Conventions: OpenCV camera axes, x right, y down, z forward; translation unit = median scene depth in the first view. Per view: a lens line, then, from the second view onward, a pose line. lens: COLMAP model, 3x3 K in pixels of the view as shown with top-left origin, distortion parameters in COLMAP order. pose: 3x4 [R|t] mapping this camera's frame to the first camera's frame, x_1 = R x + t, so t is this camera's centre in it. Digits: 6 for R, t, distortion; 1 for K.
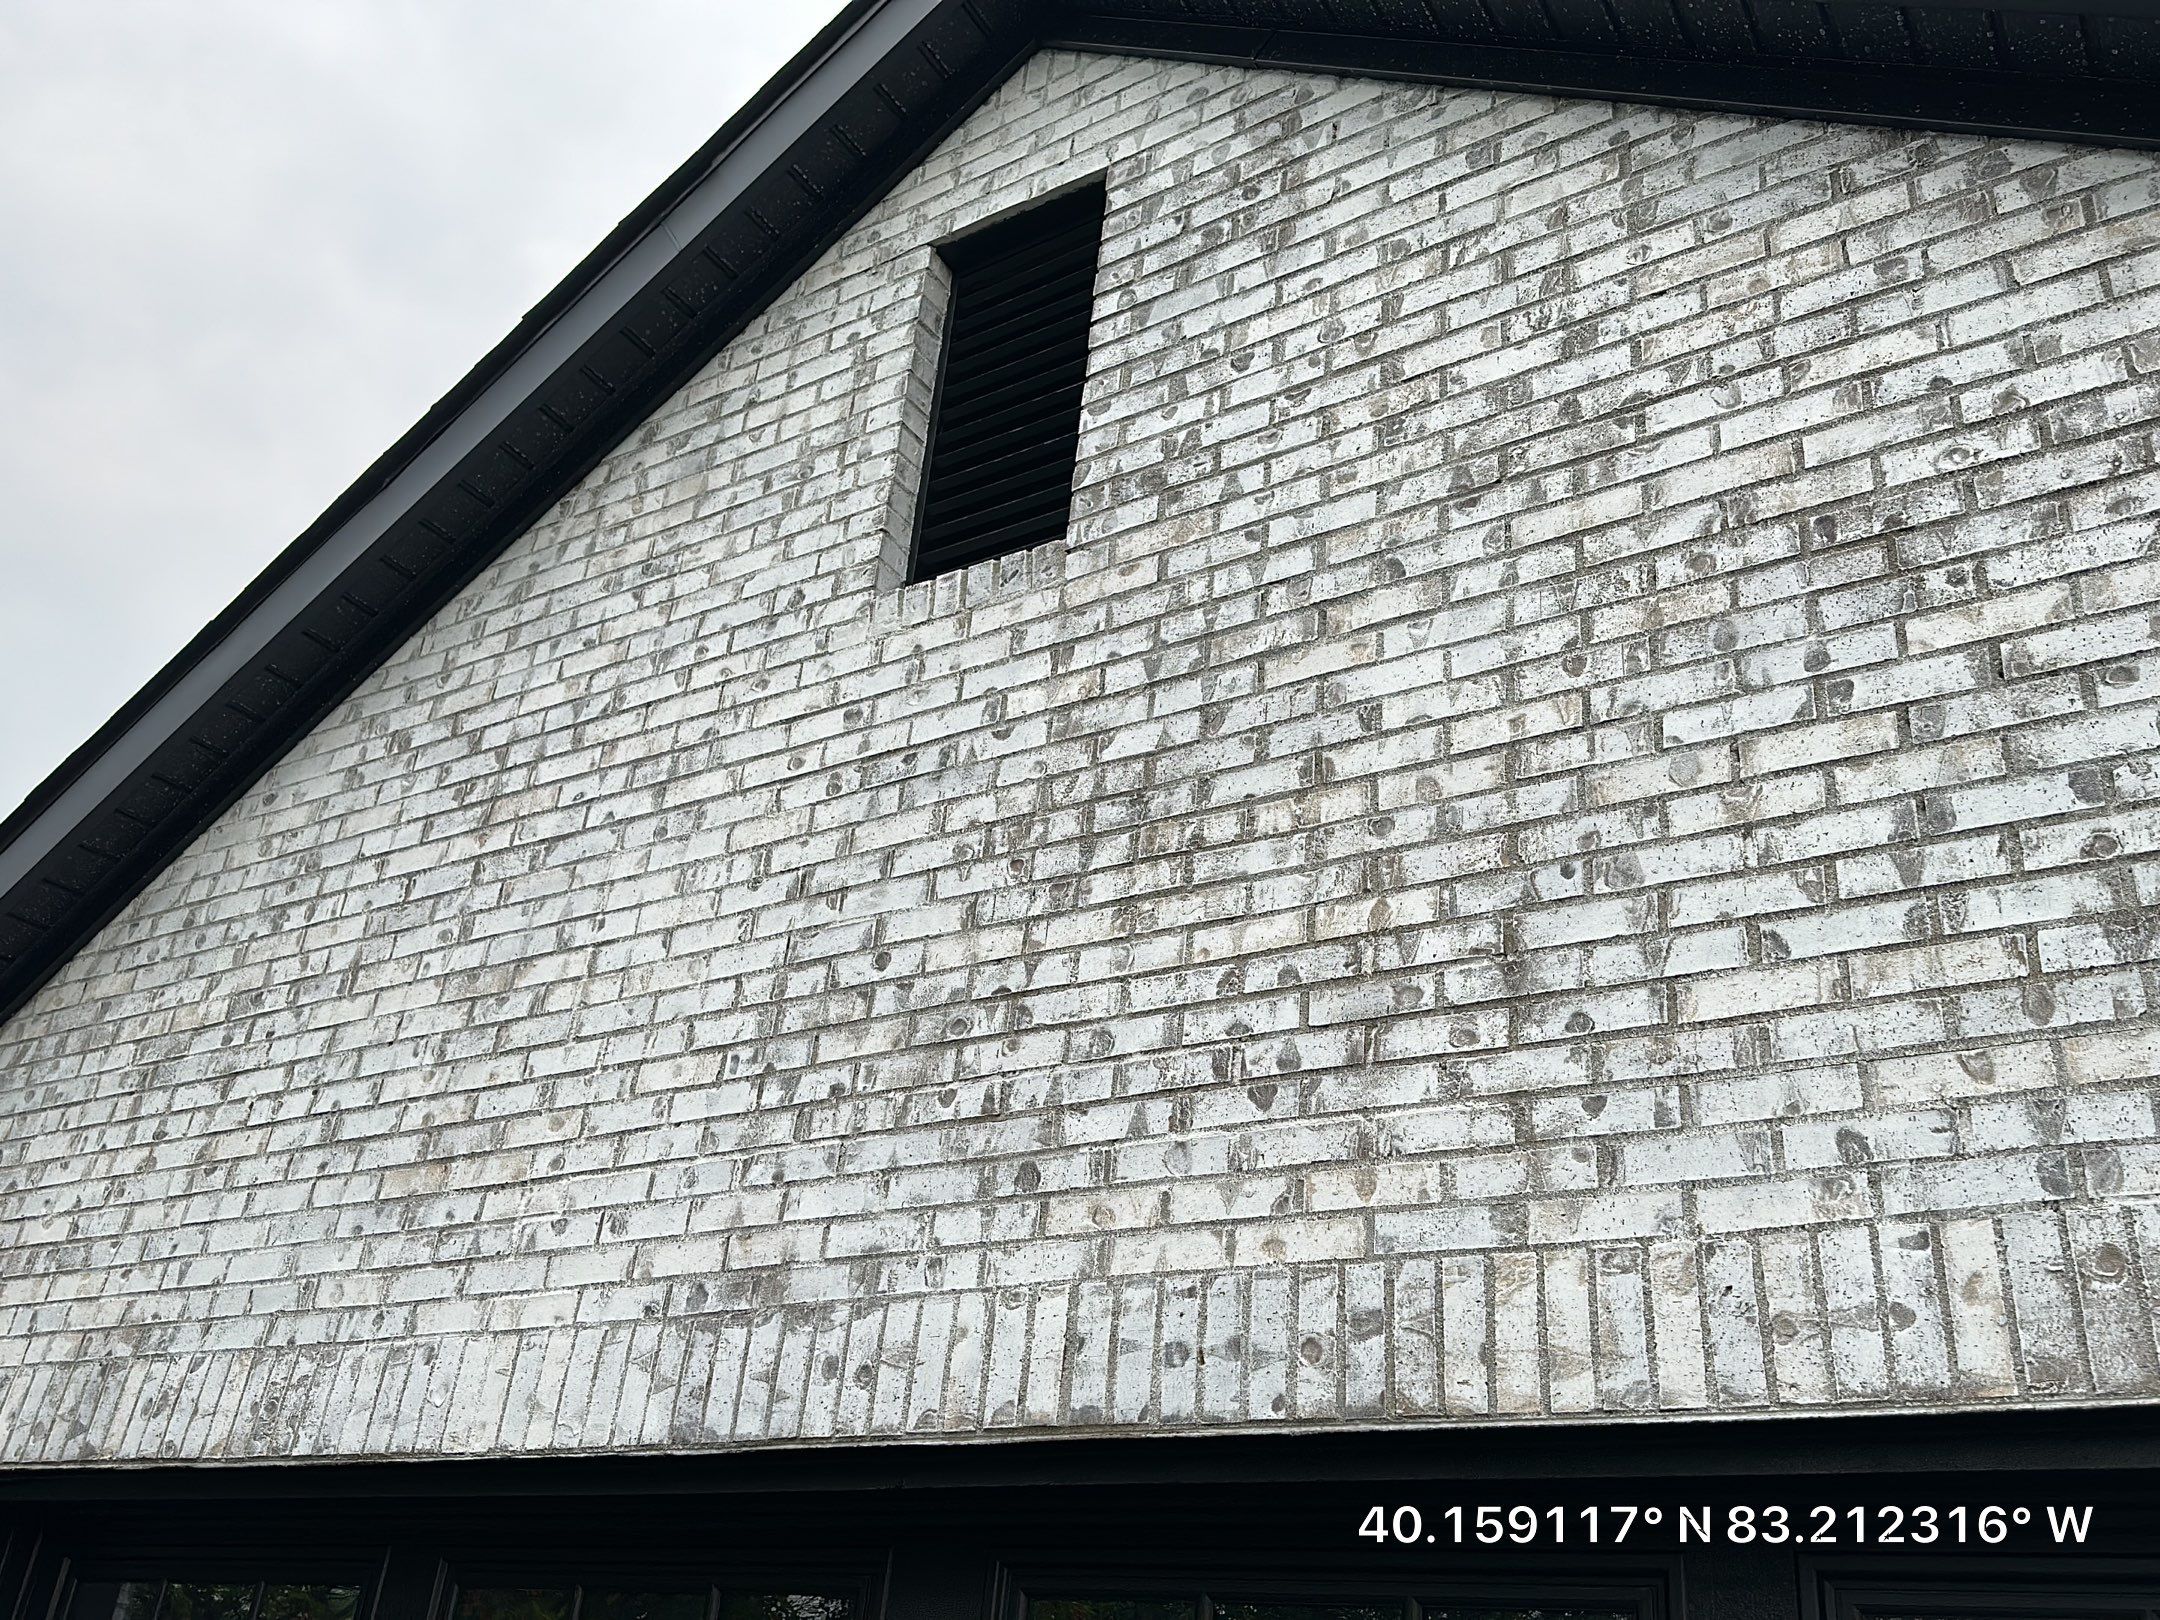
lens RADIAL K [[1921.0, 0, 1086.5], [0, 1921.0, 832.8], [0, 0, 1]] dist [0.071766, -0.024779]
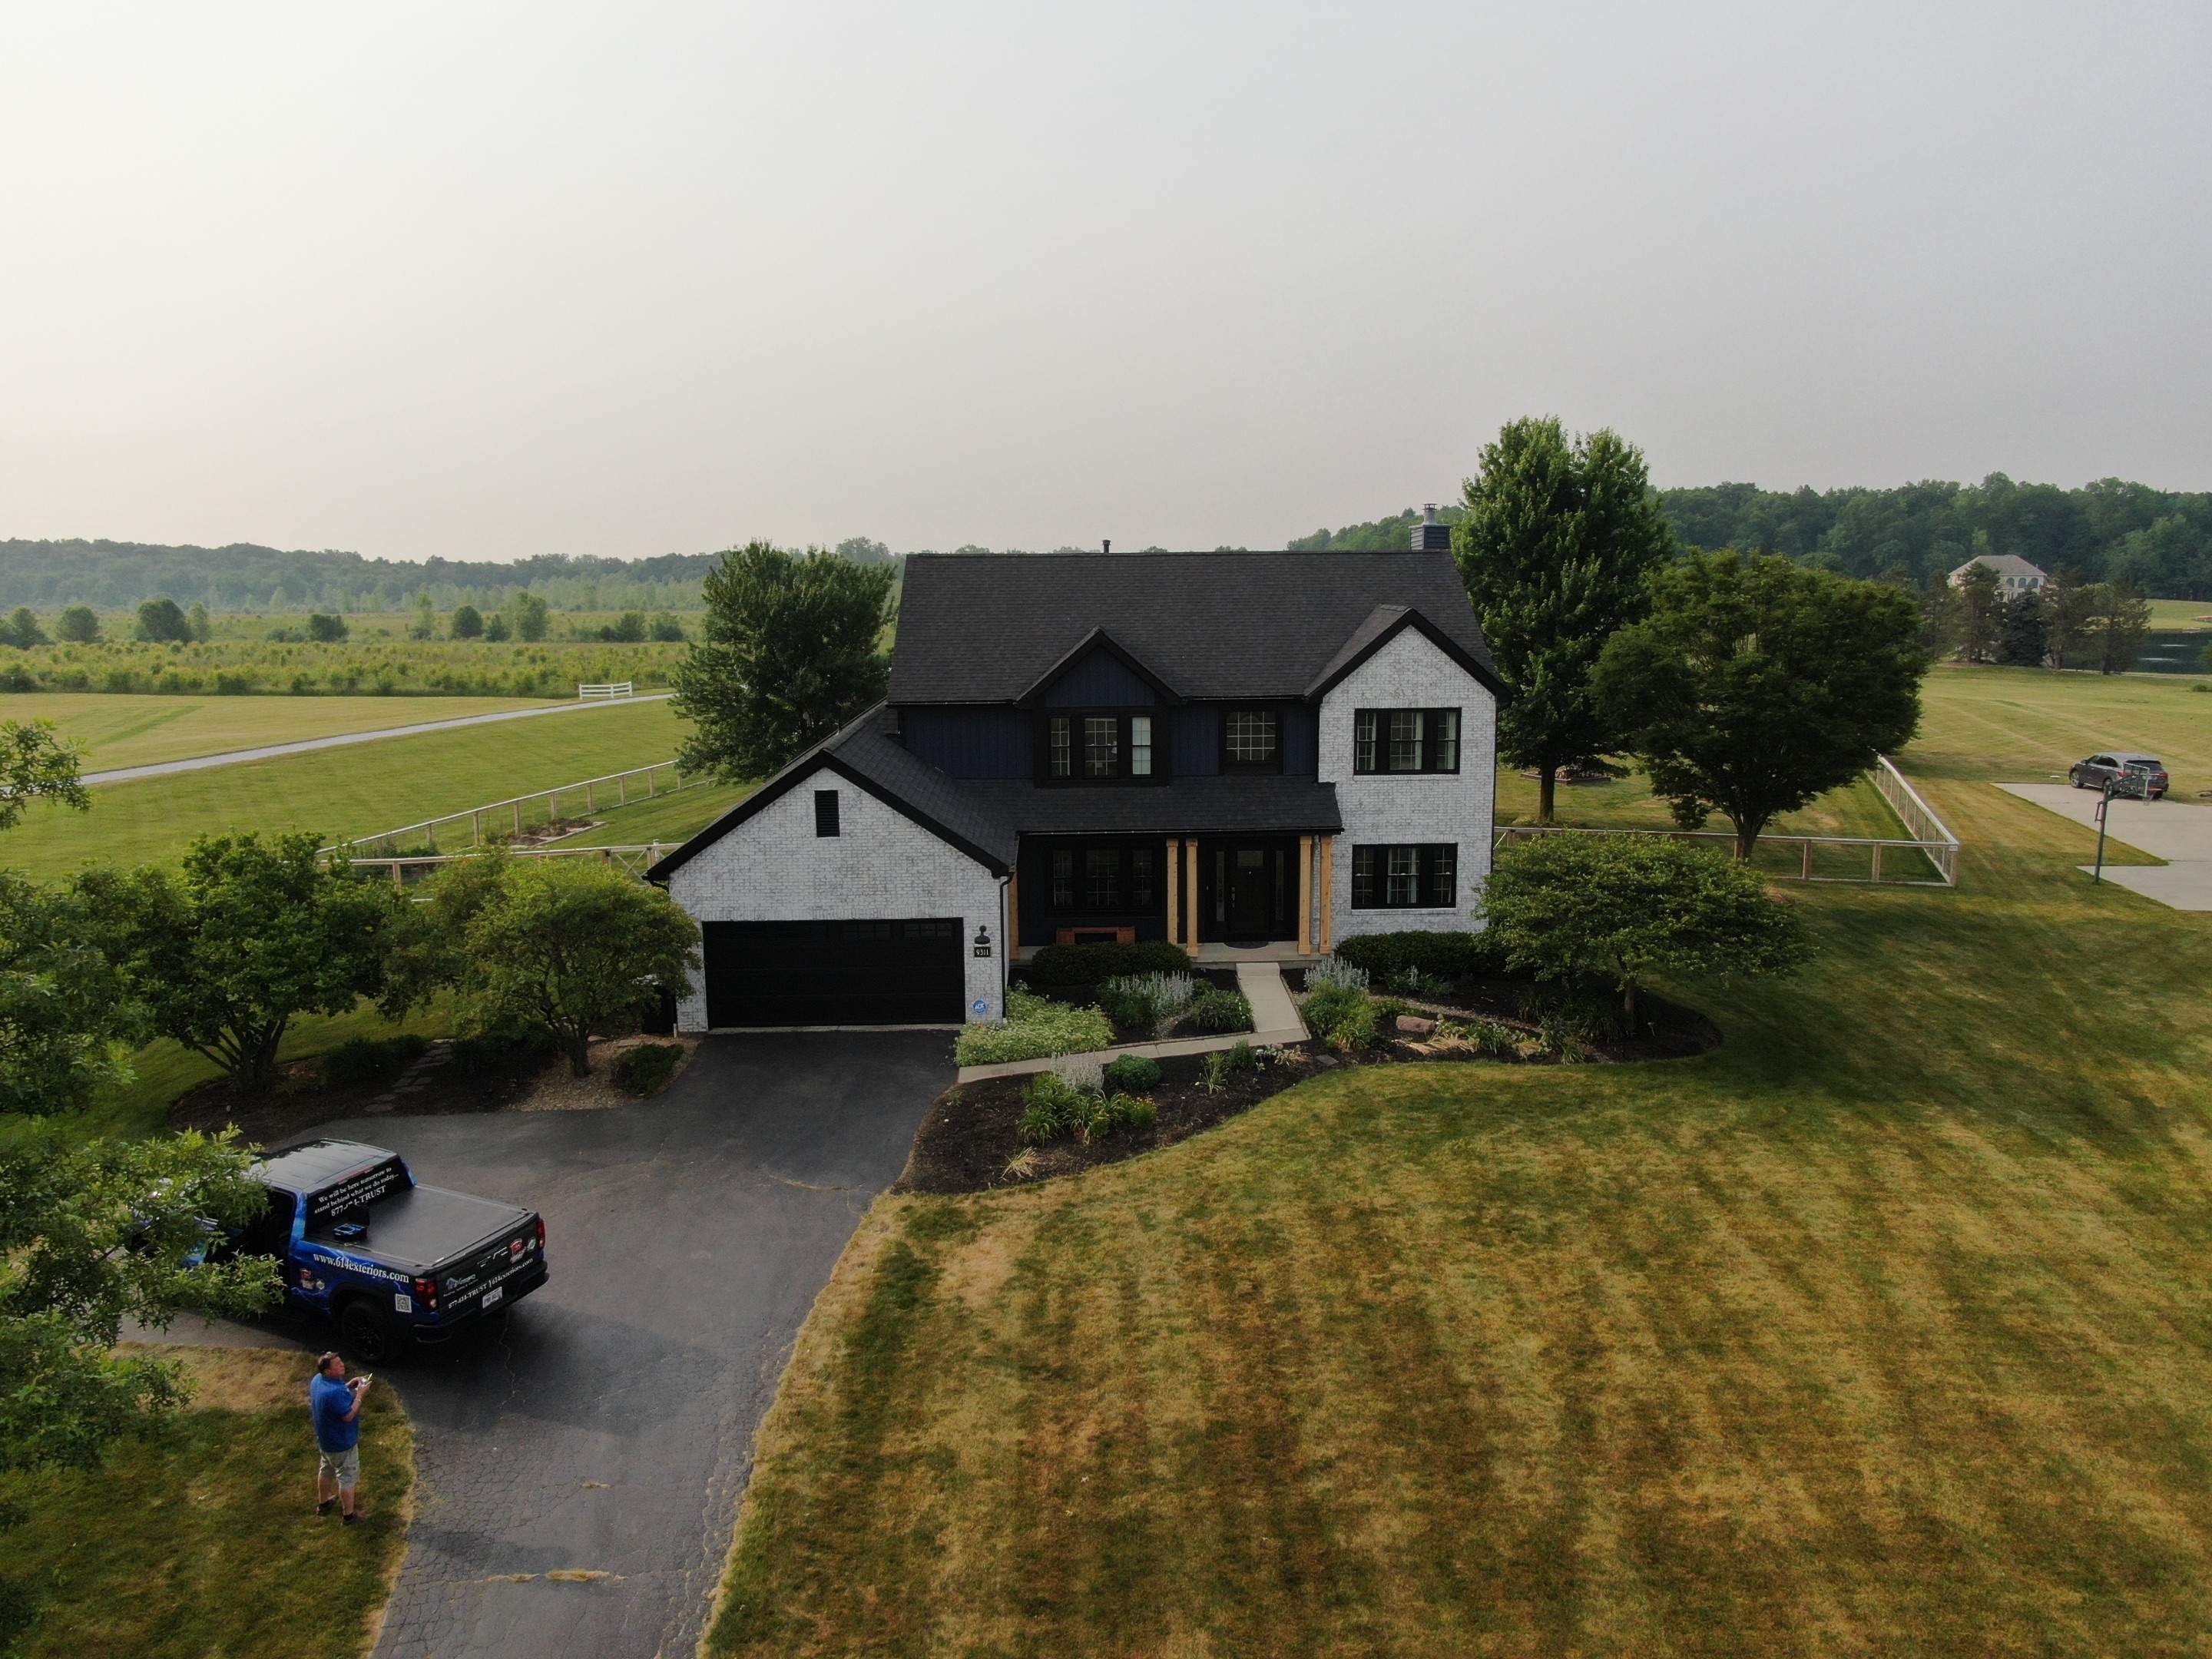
lens RADIAL K [[1580.3, 0, 1104.7], [0, 1580.3, 827.3], [0, 0, 1]] dist [-0.006020, -0.006524]
pose [[0.831621, -0.188530, 0.522362, -3.739823], [-0.180713, 0.797548, 0.575552, -6.145551], [-0.525118, -0.573039, 0.629188, -5.832730]]
